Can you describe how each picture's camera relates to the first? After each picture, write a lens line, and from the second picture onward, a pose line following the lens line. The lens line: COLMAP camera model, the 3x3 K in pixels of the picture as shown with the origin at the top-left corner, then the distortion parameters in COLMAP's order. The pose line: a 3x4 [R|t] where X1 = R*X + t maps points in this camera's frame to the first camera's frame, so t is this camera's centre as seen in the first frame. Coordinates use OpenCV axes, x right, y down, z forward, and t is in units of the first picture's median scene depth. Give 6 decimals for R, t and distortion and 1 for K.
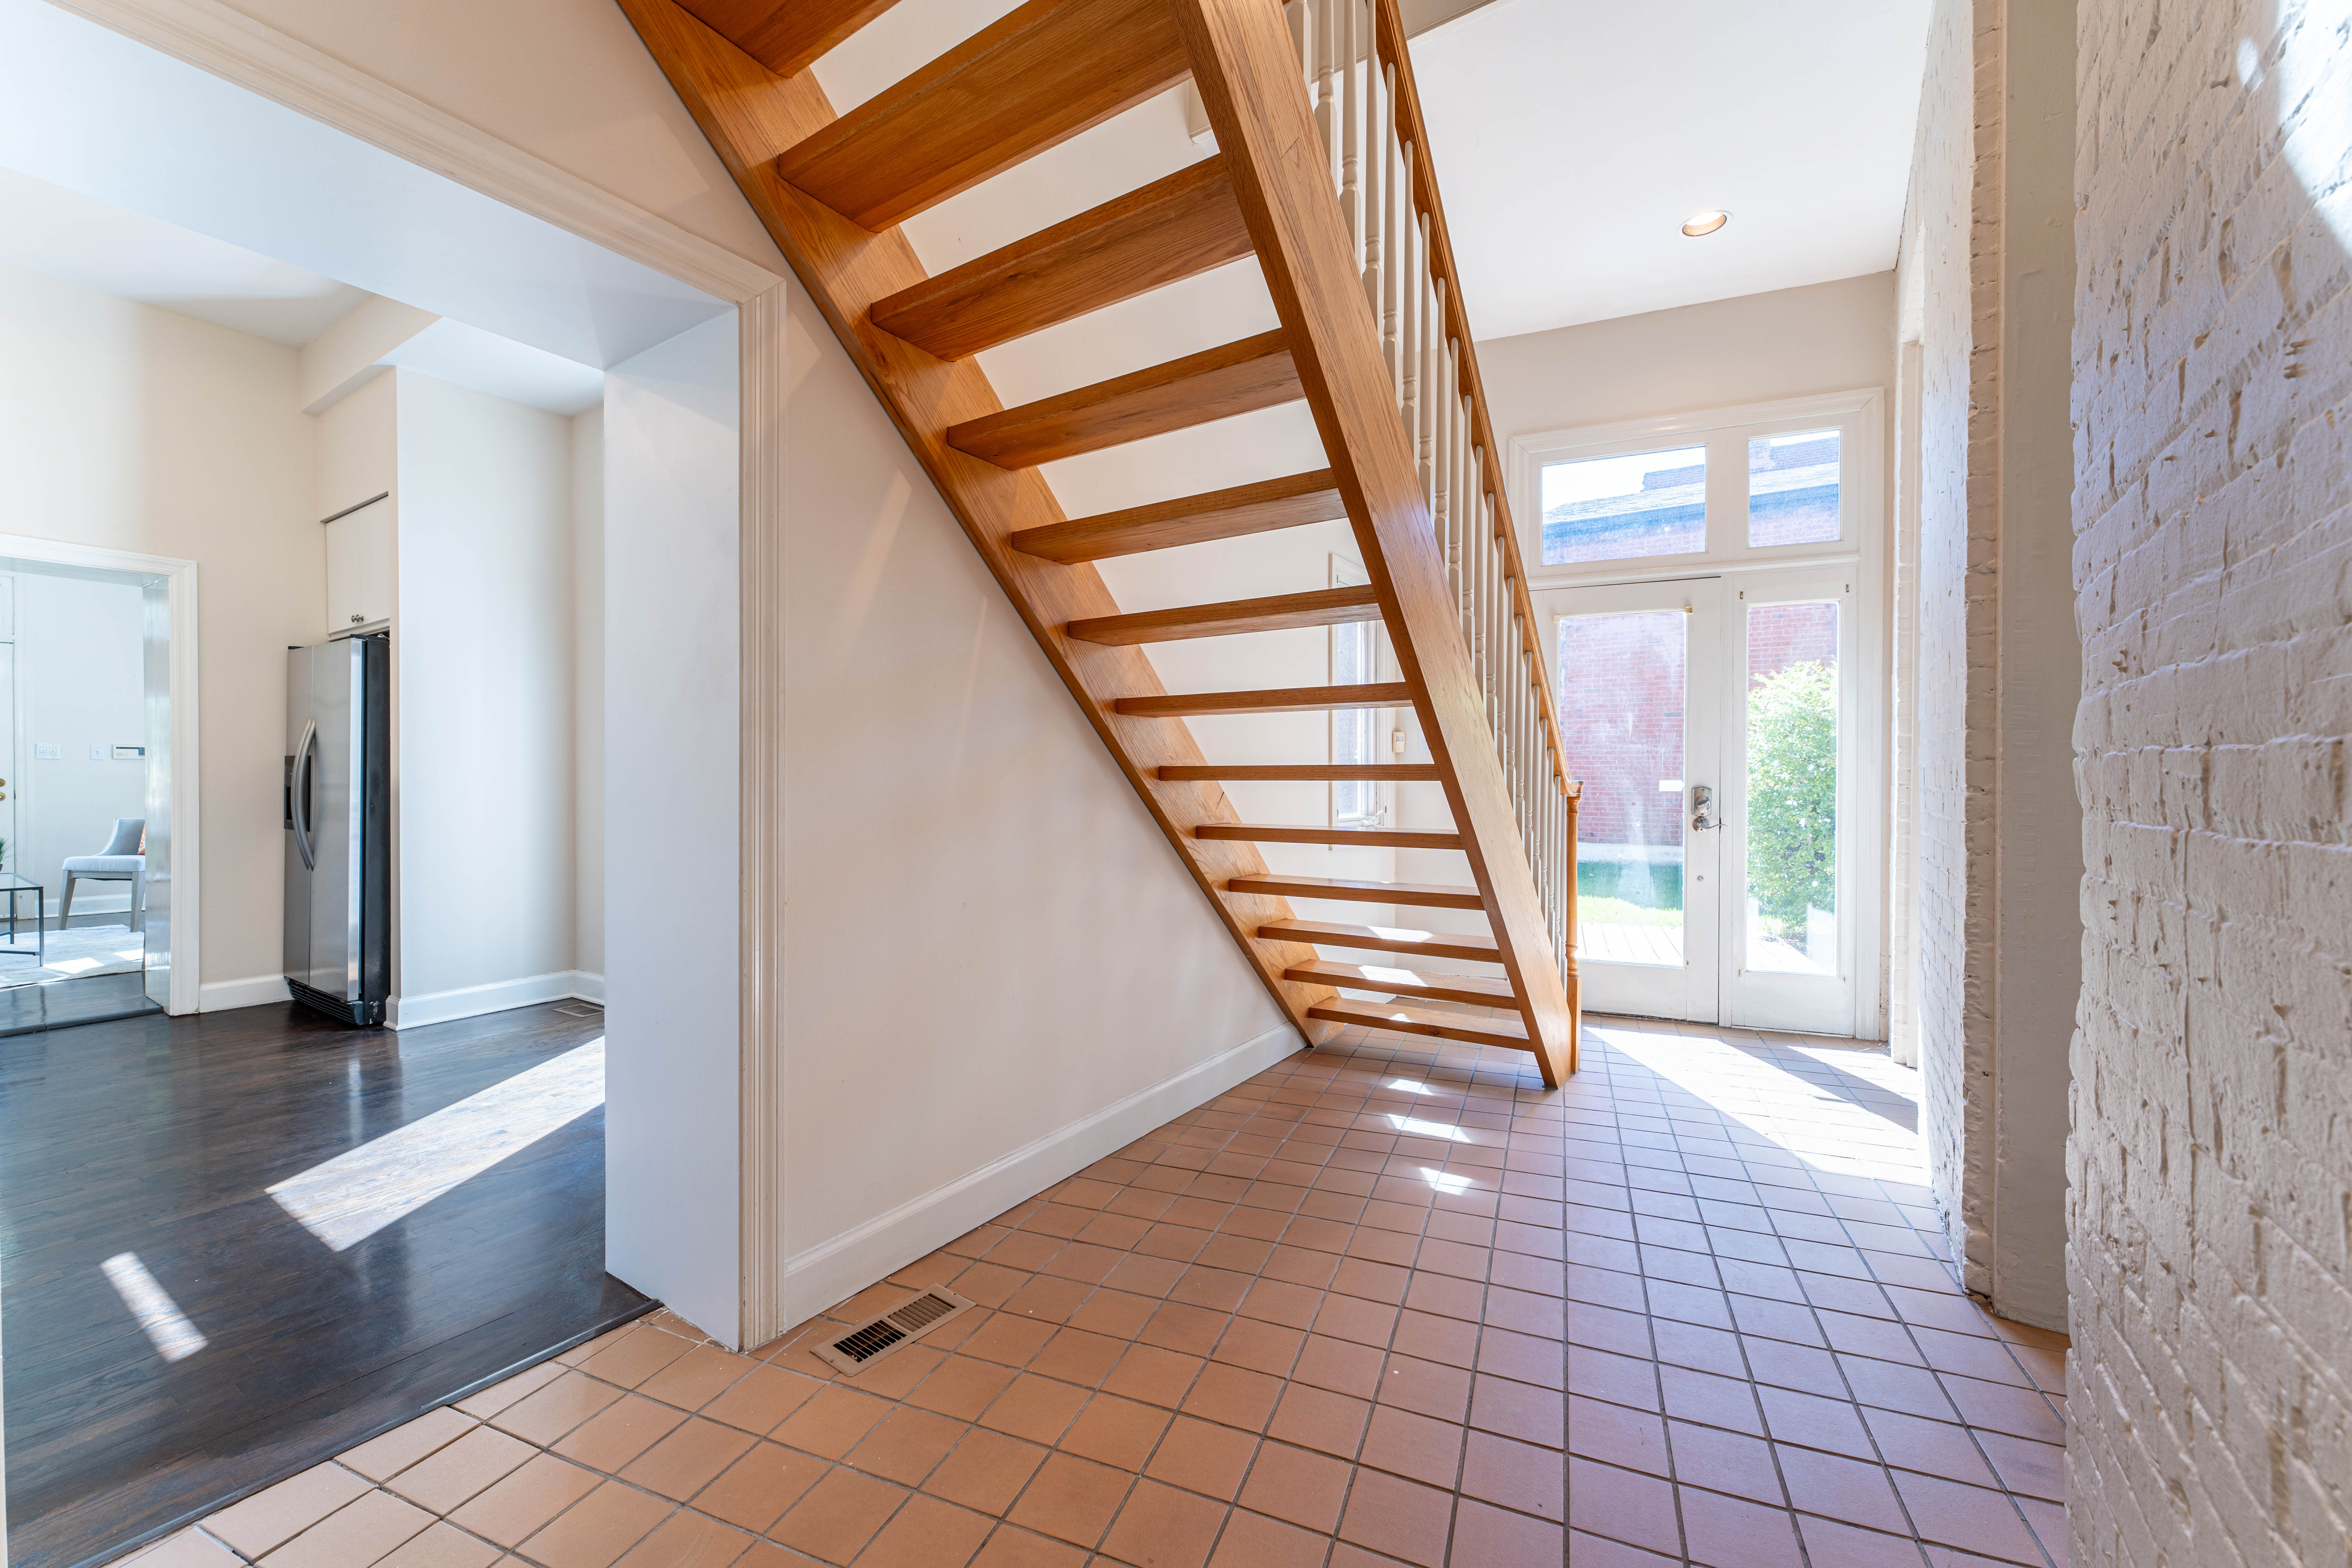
lens RADIAL K [[932.4, 0, 1176.0], [0, 932.4, 784.0], [0, 0, 1]] dist [0.001232, -0.000028]
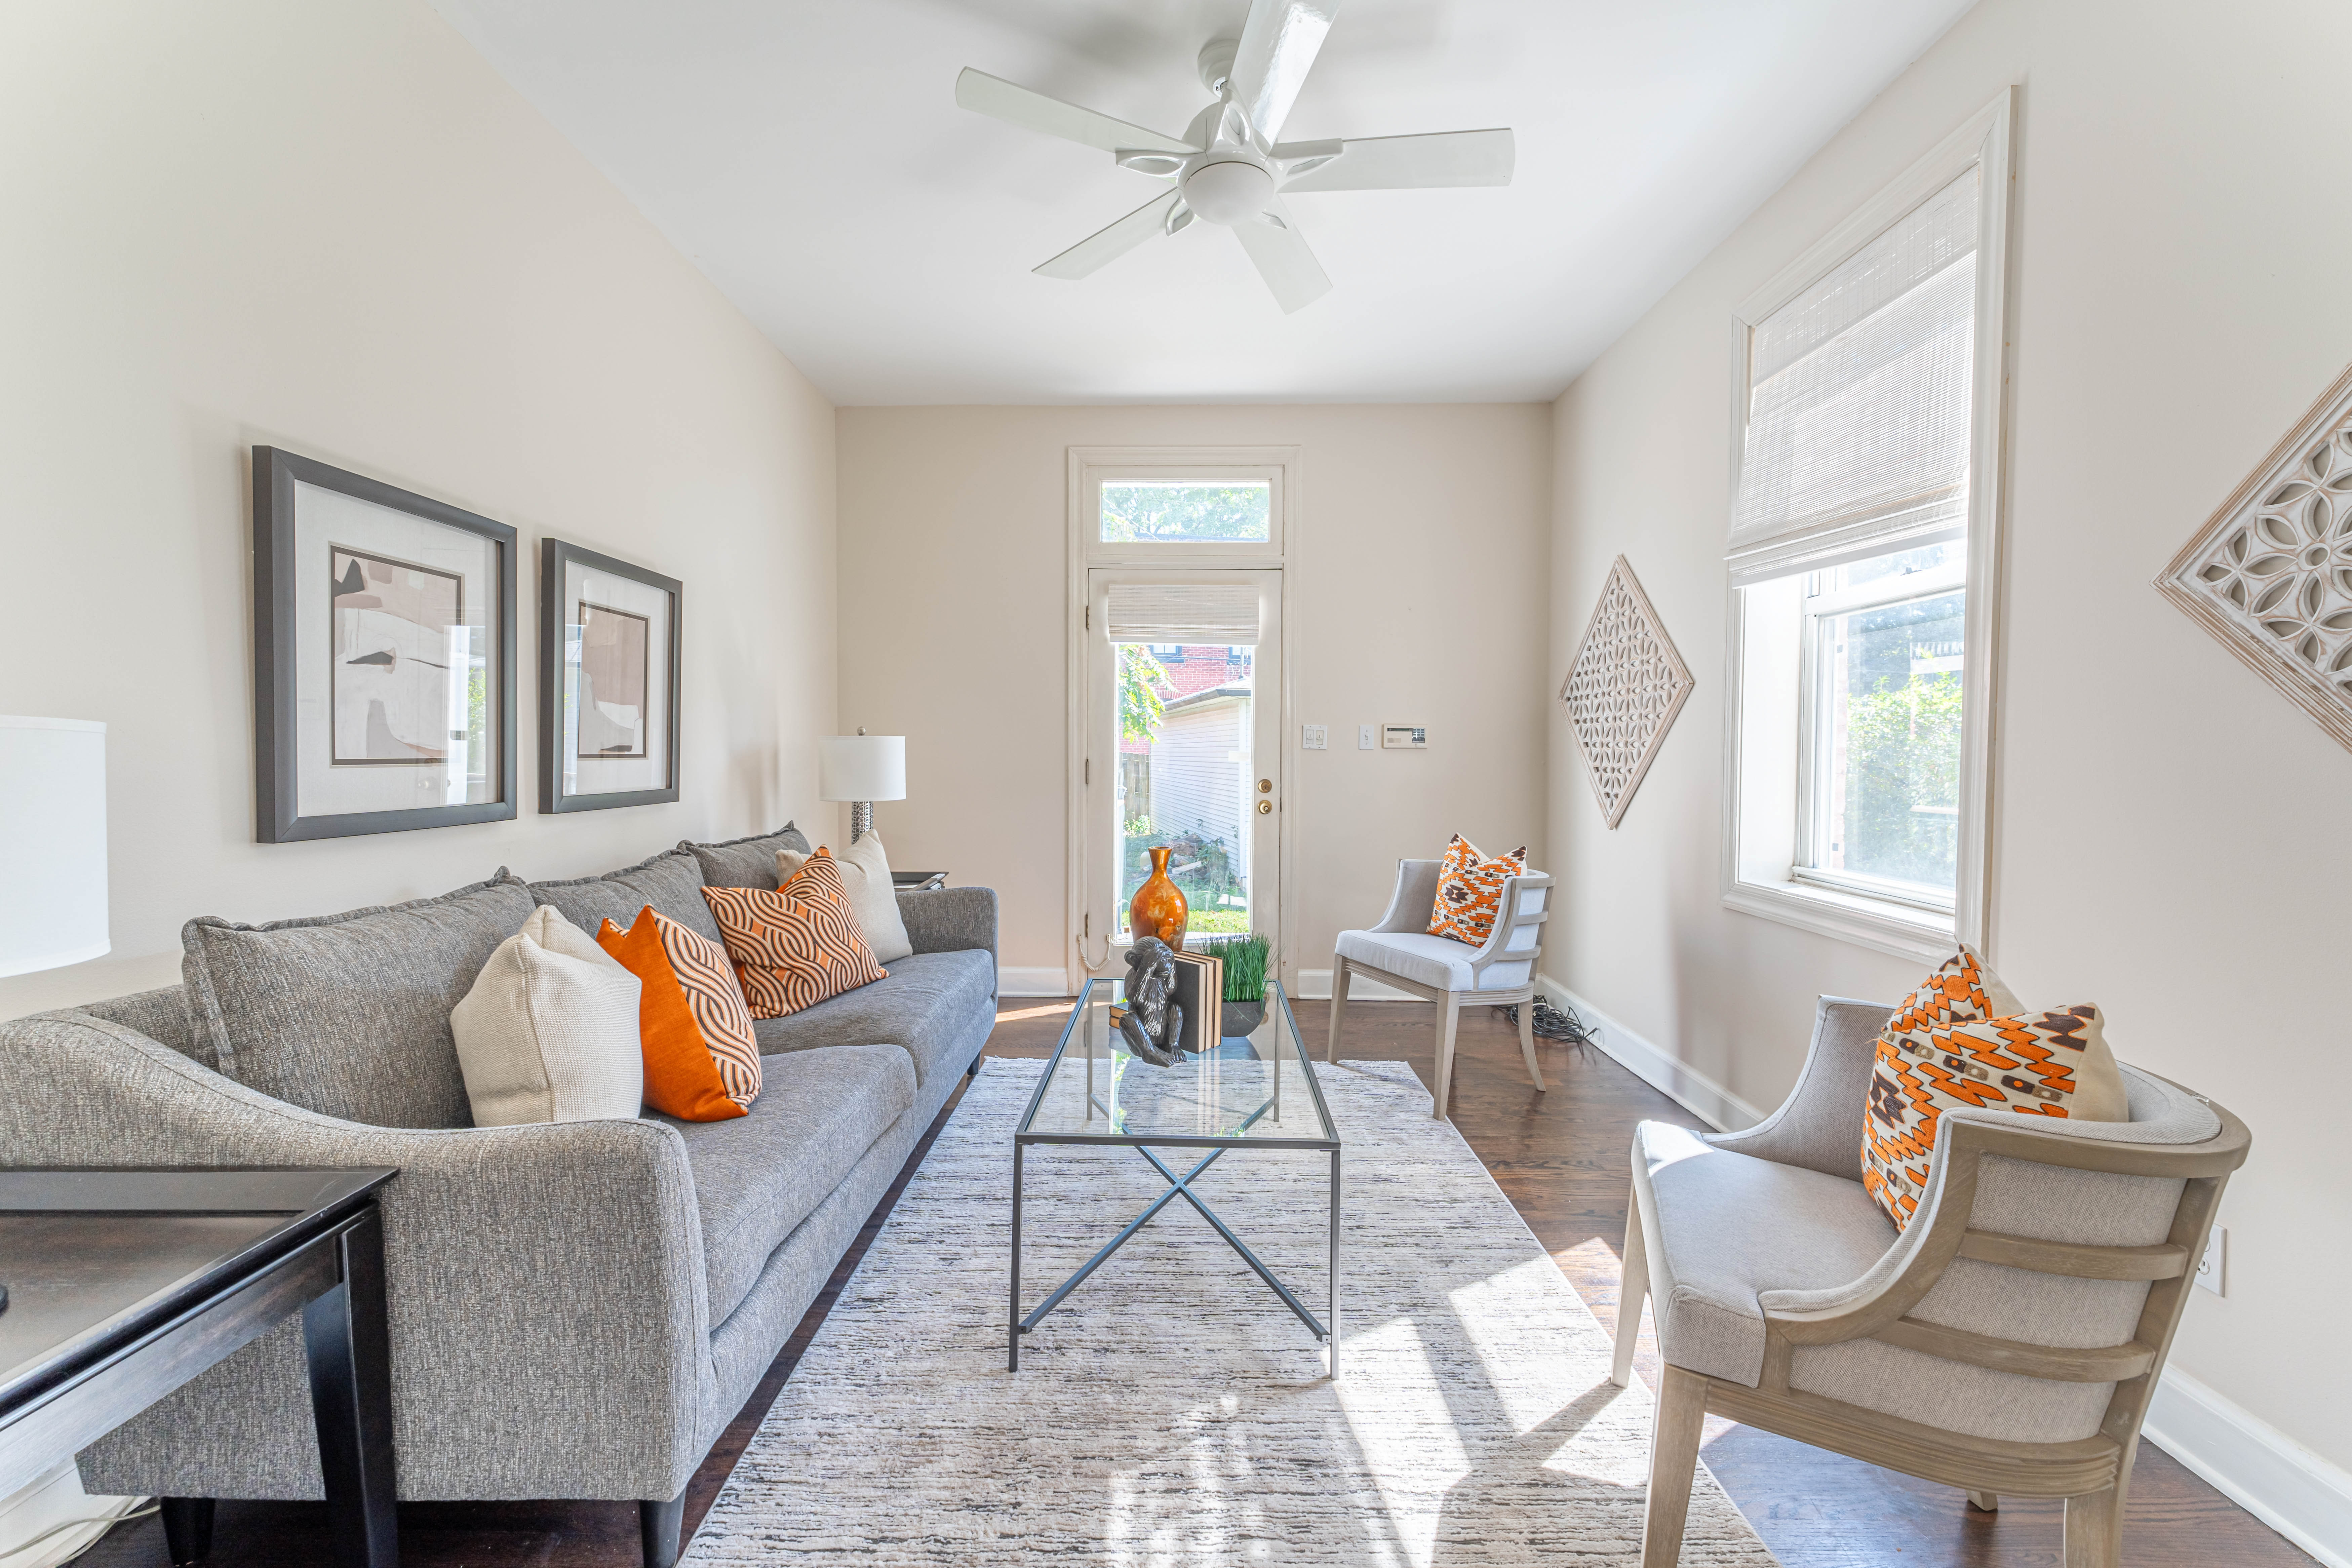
lens RADIAL K [[932.4, 0, 1176.0], [0, 932.4, 784.0], [0, 0, 1]] dist [0.001232, -0.000028]
pose [[0.544114, 0.026377, -0.838597, -0.772817], [-0.017851, 0.999643, 0.019860, -0.014802], [0.838822, 0.004163, 0.544391, 0.613315]]
